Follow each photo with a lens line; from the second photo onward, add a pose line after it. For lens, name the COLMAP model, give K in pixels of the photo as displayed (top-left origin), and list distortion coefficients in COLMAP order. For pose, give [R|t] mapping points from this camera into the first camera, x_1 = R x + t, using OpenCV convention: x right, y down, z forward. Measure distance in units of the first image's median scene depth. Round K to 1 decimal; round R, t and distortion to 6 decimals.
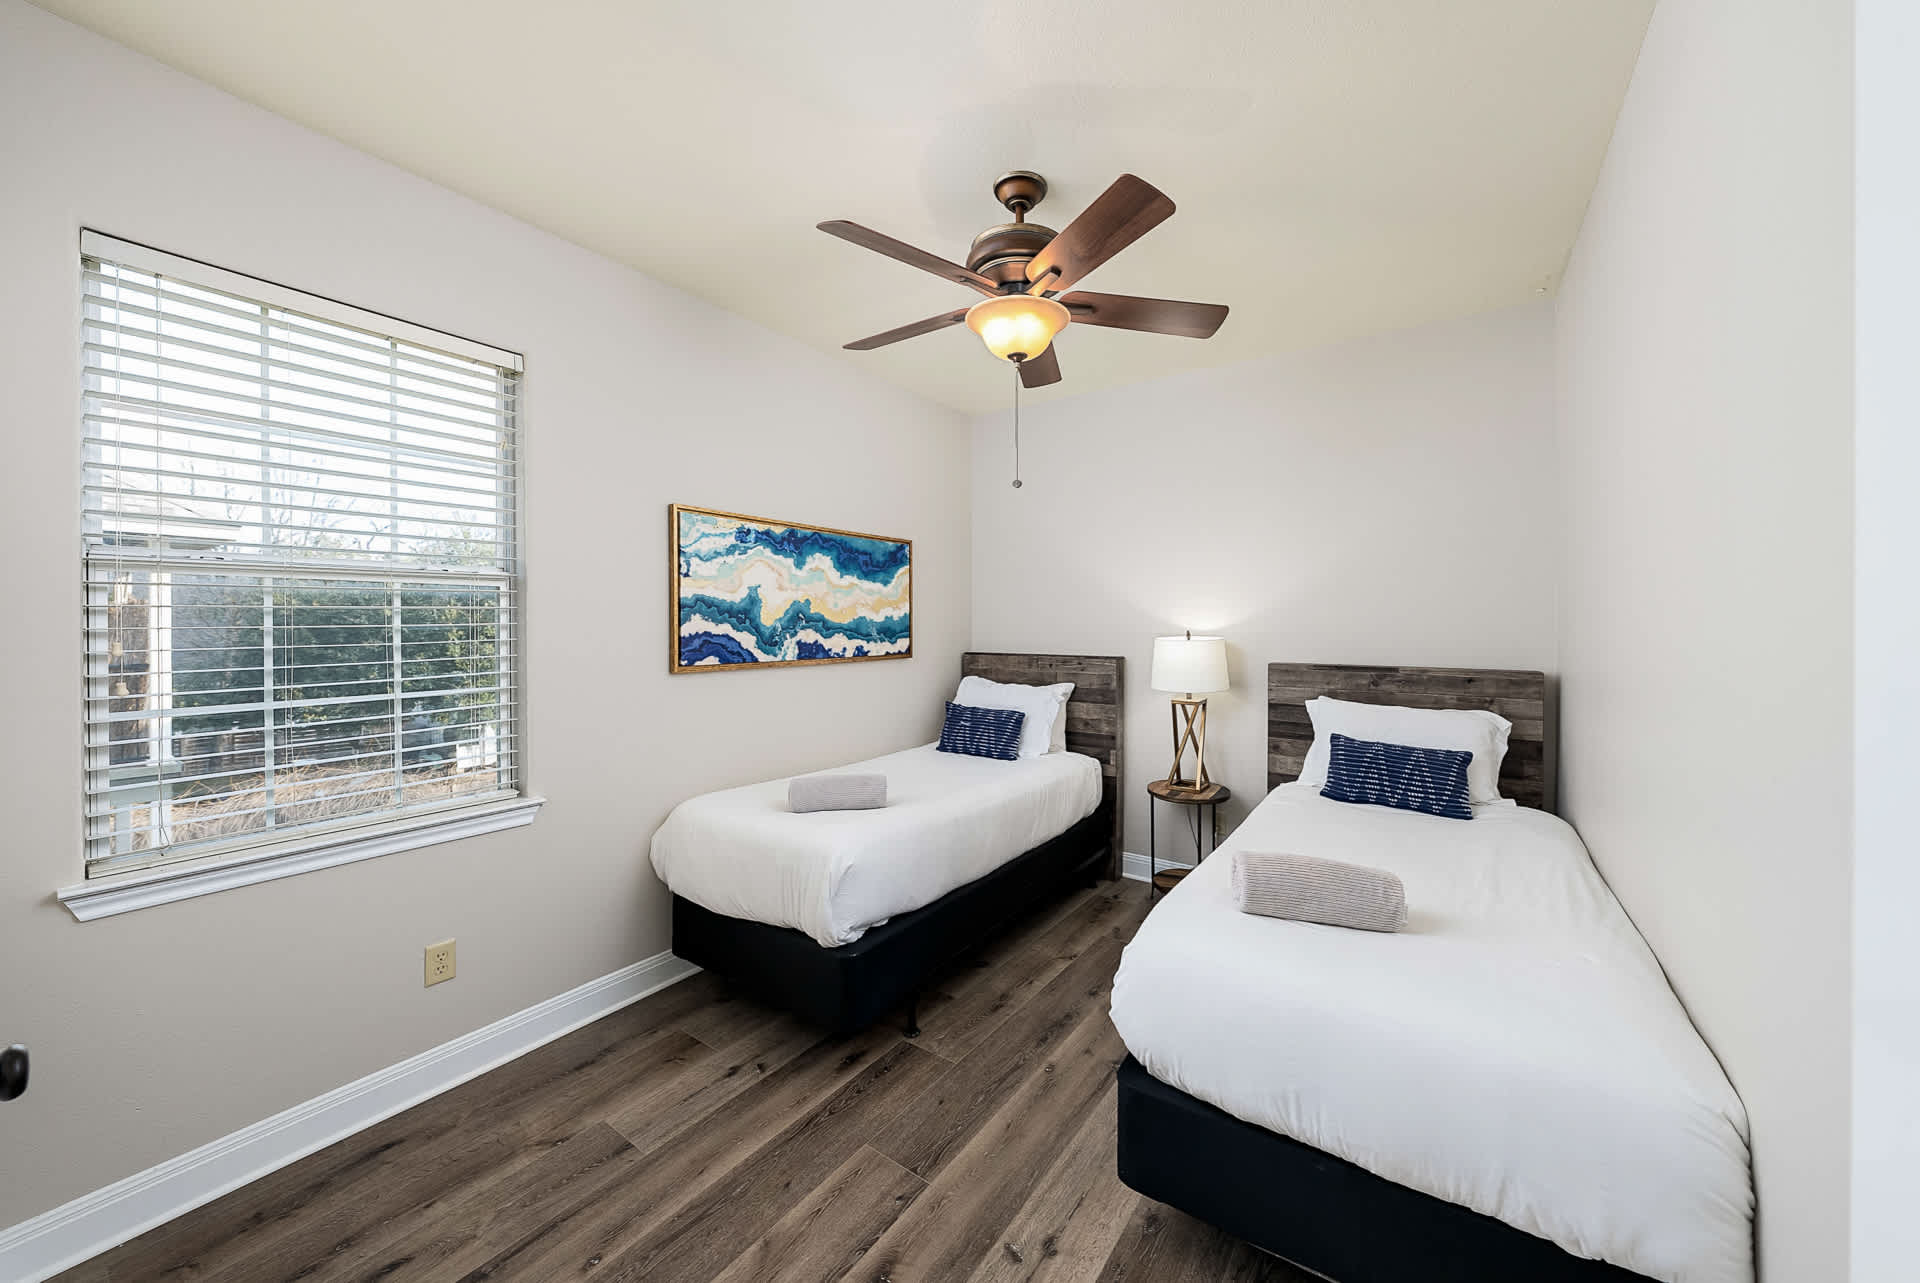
lens RADIAL K [[662.0, 0, 972.6], [0, 662.0, 634.9], [0, 0, 1]] dist [-0.001249, -0.000495]
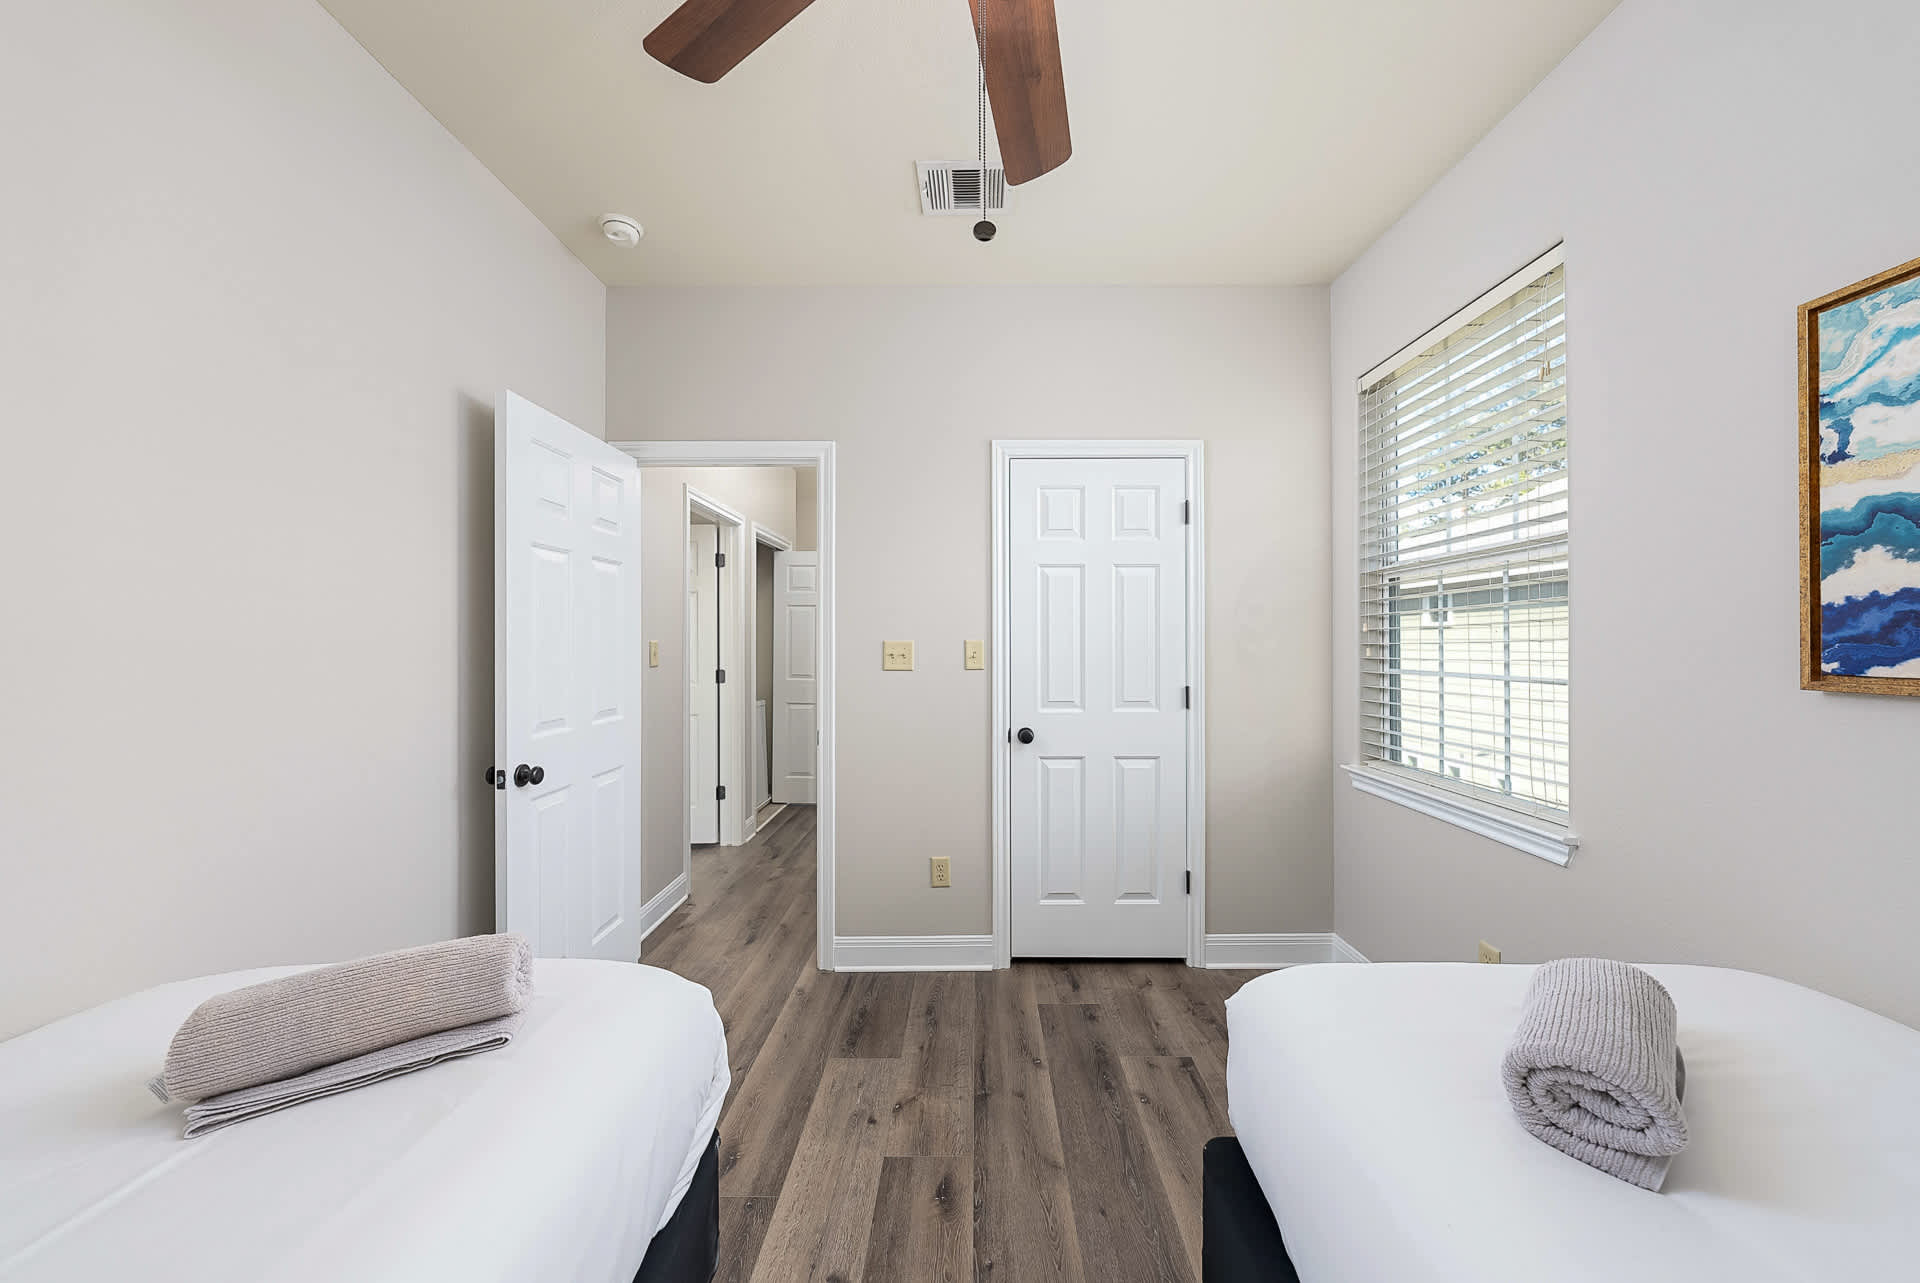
lens RADIAL K [[662.0, 0, 977.0], [0, 662.0, 622.8], [0, 0, 1]] dist [-0.001249, -0.000495]
pose [[-0.800024, -0.001534, -0.599966, 0.249491], [-0.002614, 0.999996, 0.000929, 0.015078], [0.599962, 0.002311, -0.800025, 1.005579]]
